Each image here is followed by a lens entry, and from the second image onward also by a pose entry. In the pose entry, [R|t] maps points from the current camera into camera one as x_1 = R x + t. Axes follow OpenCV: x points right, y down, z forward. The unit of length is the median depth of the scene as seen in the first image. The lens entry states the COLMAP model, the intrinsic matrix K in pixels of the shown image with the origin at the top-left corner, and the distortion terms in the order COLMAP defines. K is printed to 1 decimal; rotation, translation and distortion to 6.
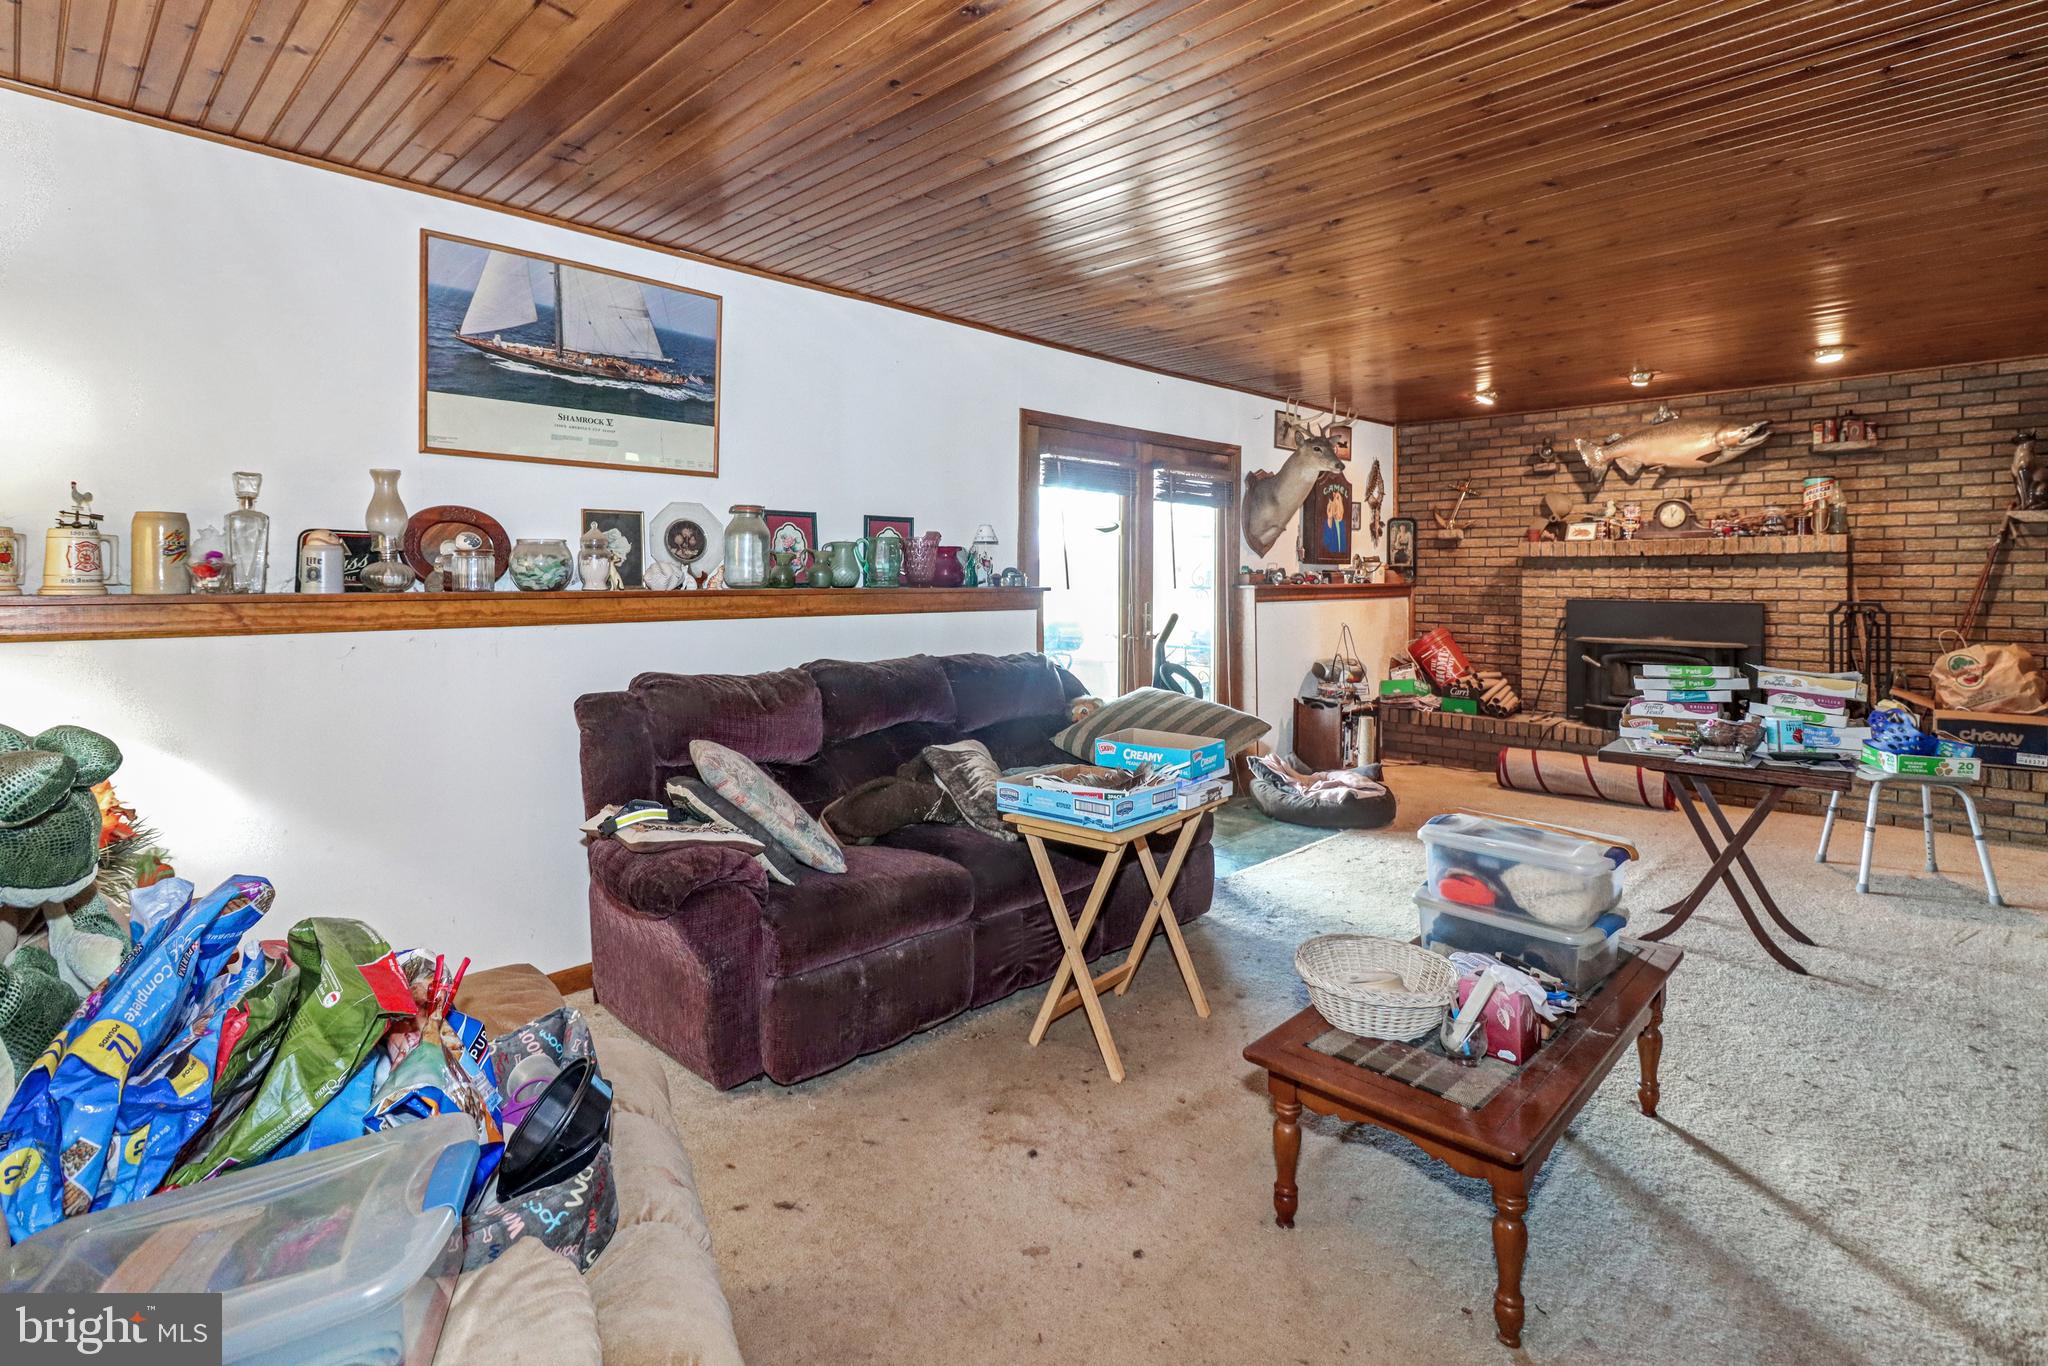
lens RADIAL K [[979.5, 0, 1040.7], [0, 979.5, 581.2], [0, 0, 1]] dist [0.001734, 0.000607]
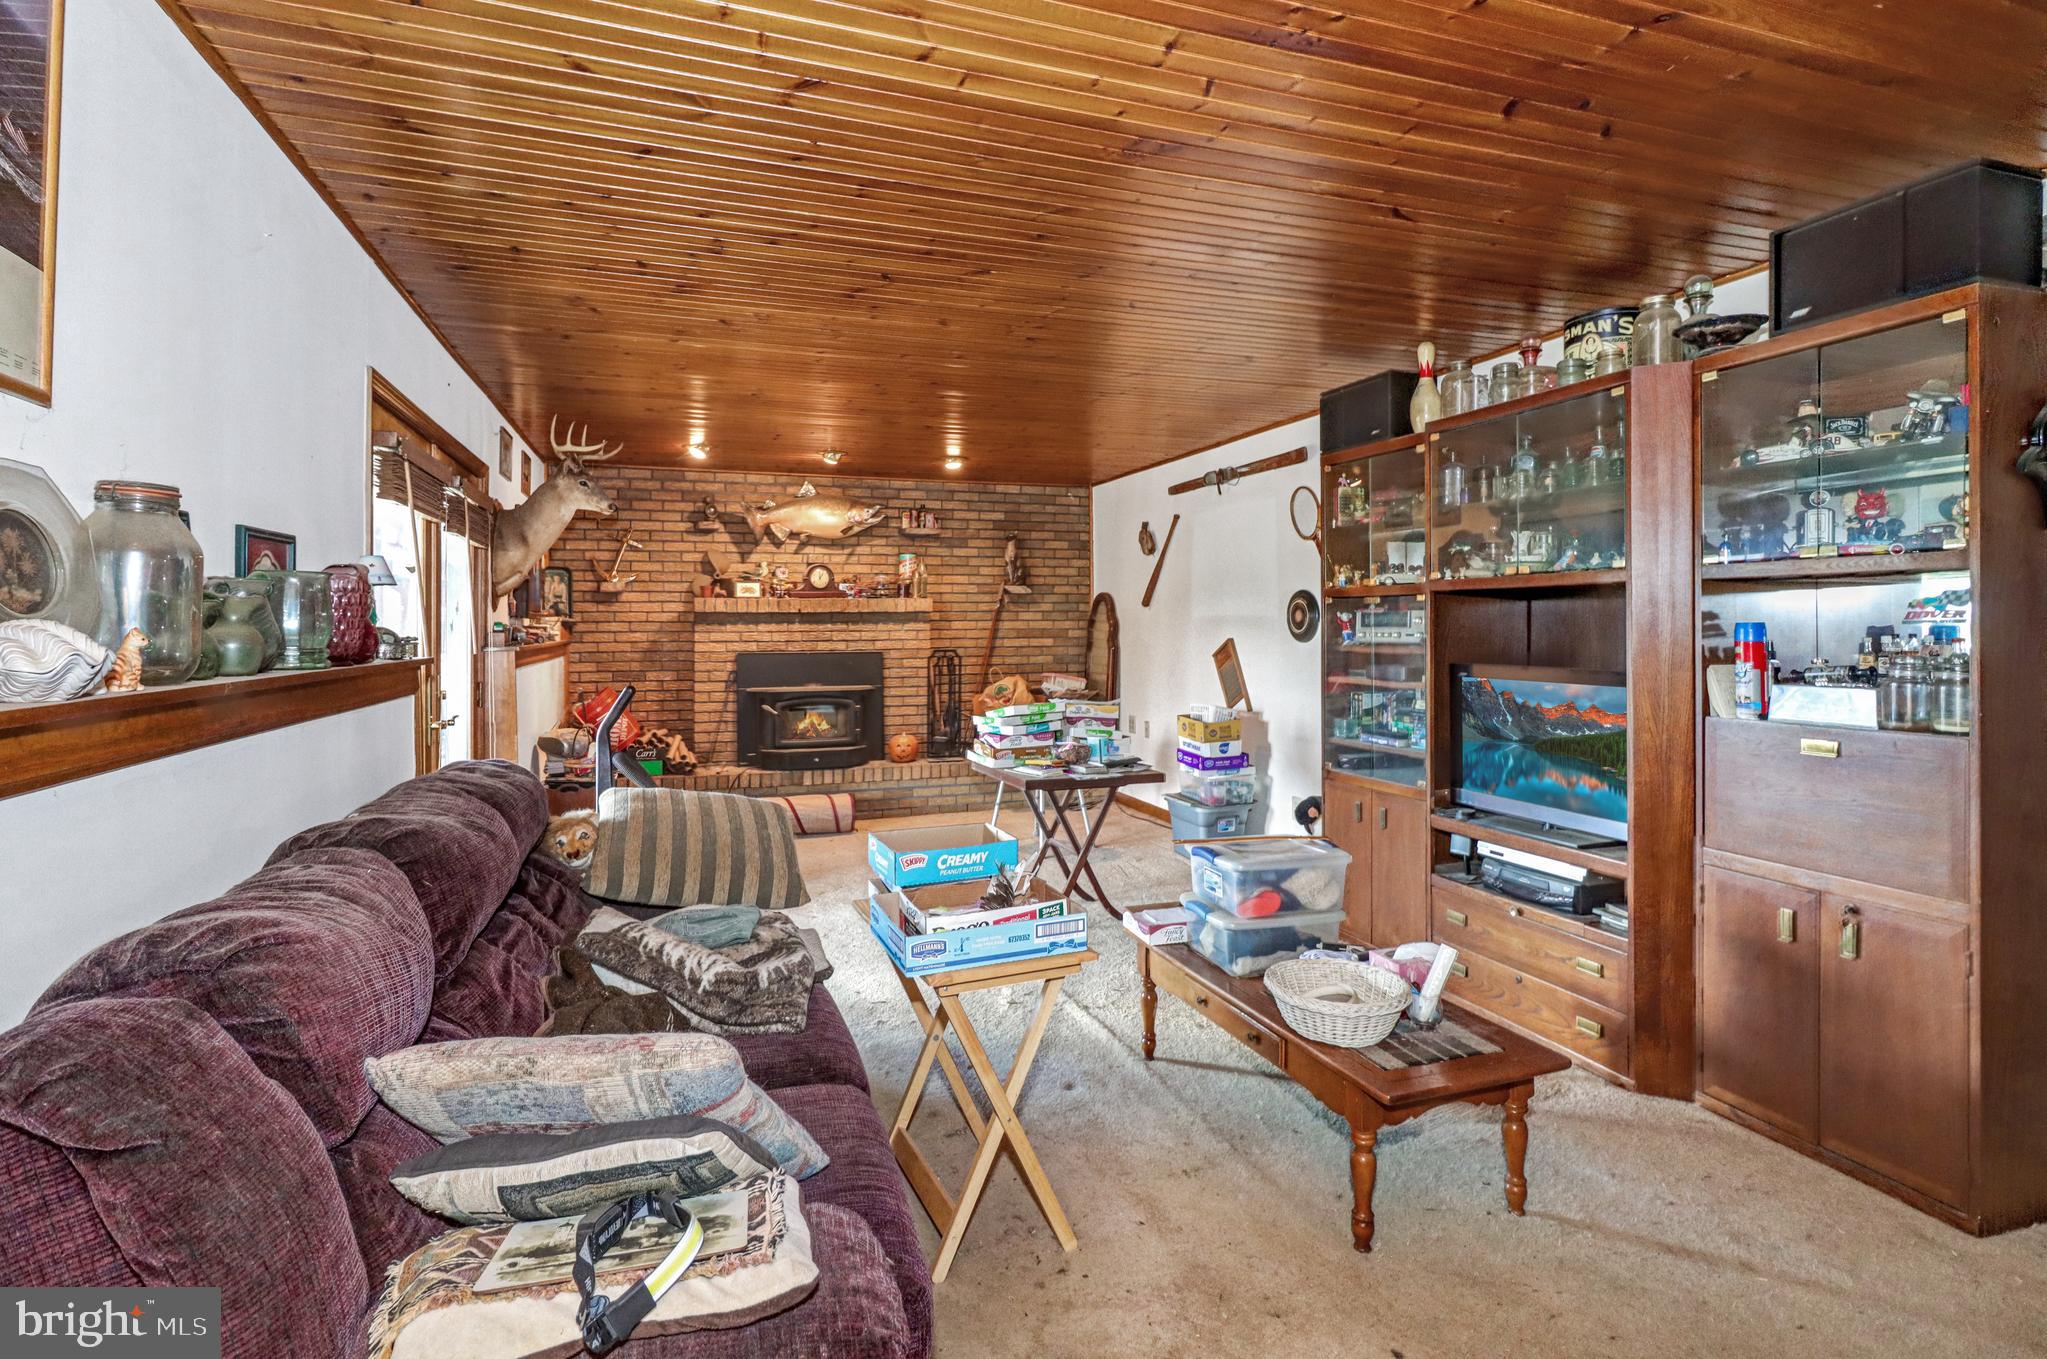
lens RADIAL K [[979.1, 0, 1012.7], [0, 979.1, 626.6], [0, 0, 1]] dist [0.001734, 0.000607]
pose [[0.465391, -0.003780, 0.885097, -0.263496], [0.008631, 0.999963, -0.000268, -0.007366], [-0.885063, 0.007764, 0.465406, 0.253275]]
